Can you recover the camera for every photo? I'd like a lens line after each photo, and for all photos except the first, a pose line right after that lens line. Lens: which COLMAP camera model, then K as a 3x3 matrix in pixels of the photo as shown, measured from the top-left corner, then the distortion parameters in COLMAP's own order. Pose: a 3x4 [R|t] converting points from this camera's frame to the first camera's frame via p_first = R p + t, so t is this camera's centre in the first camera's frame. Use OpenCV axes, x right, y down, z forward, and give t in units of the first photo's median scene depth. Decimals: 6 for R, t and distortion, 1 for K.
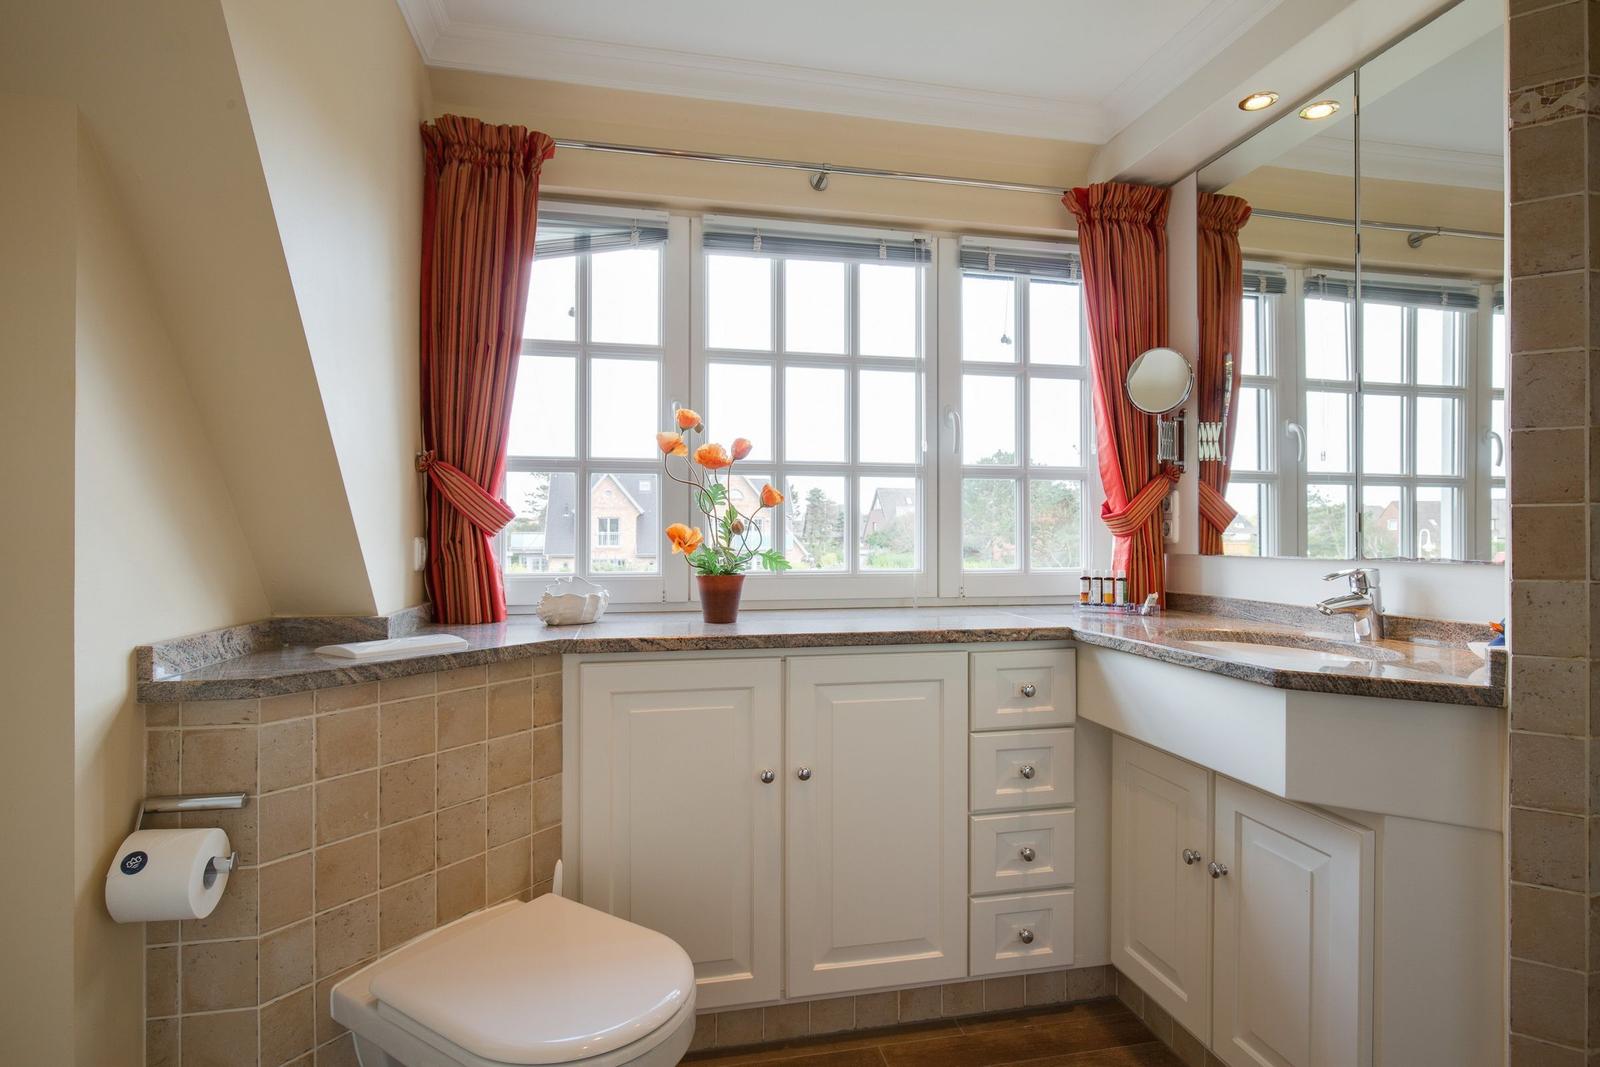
lens RADIAL K [[895.0, 0, 800.0], [0, 895.0, 533.5], [0, 0, 1]] dist [-0.007991, -0.000768]
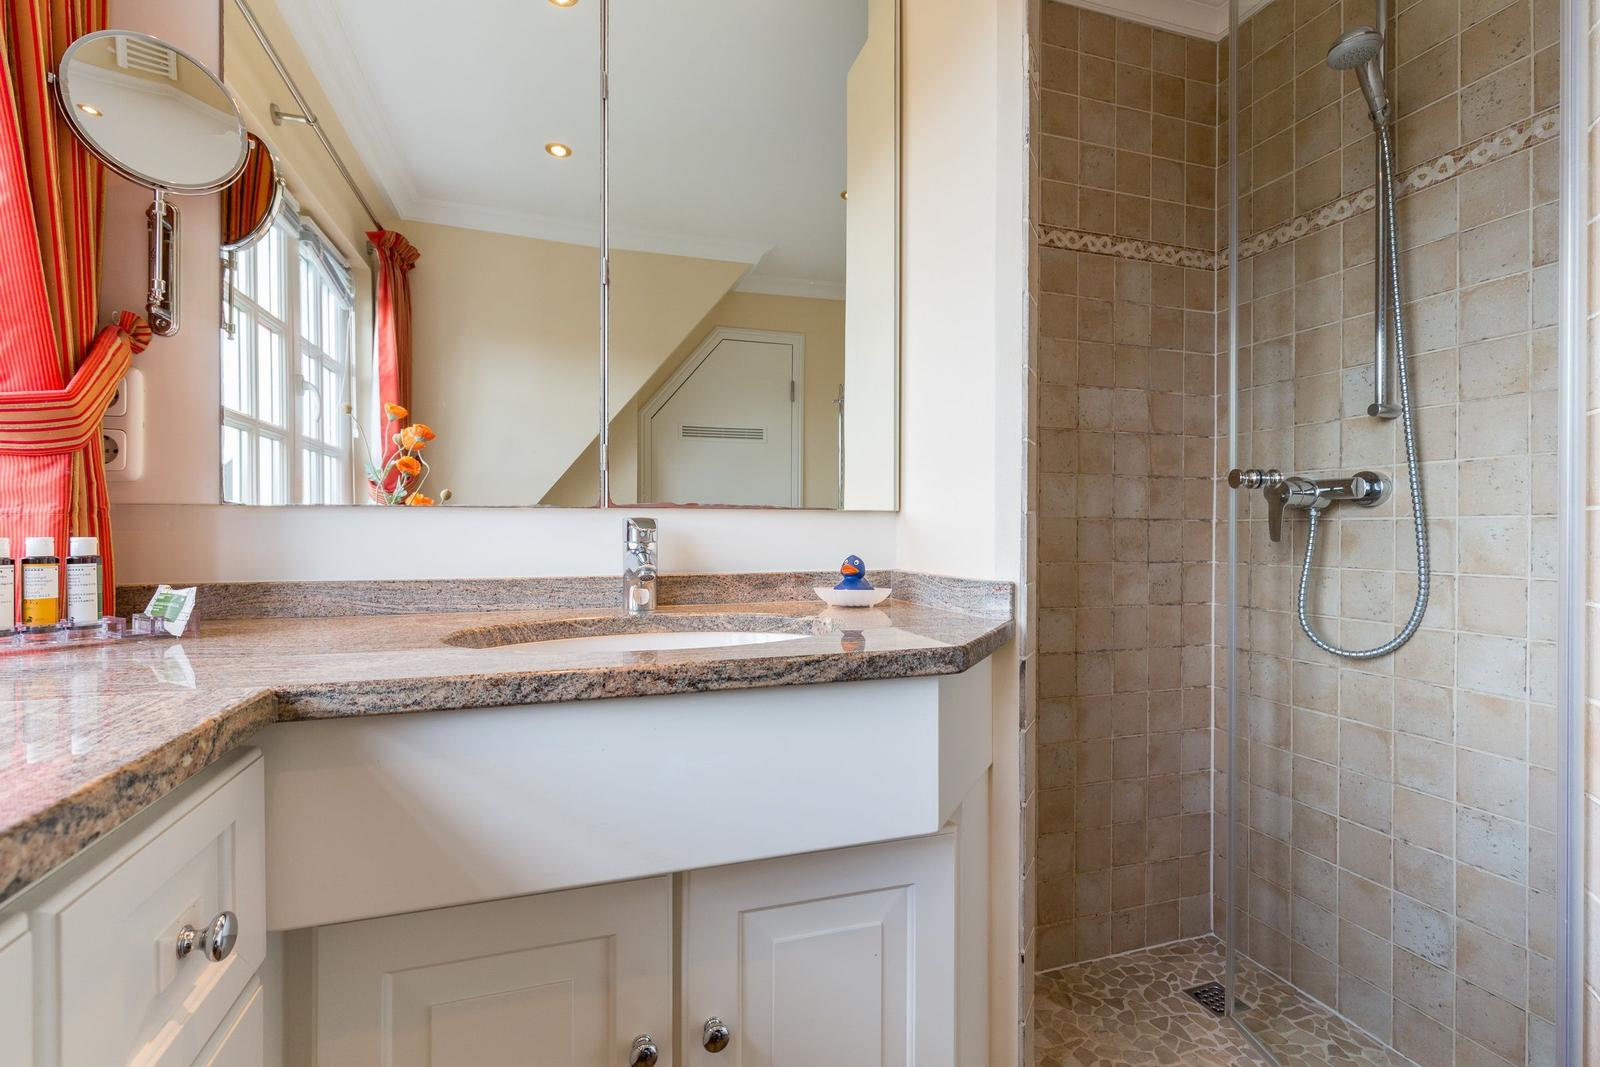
lens RADIAL K [[724.9, 0, 800.0], [0, 724.9, 533.5], [0, 0, 1]] dist [0.000636, 0.000164]
pose [[-0.084976, -0.002630, 0.996380, 0.009833], [0.008717, 0.999956, 0.003383, 0.042990], [-0.996345, 0.008973, -0.084949, 0.742129]]
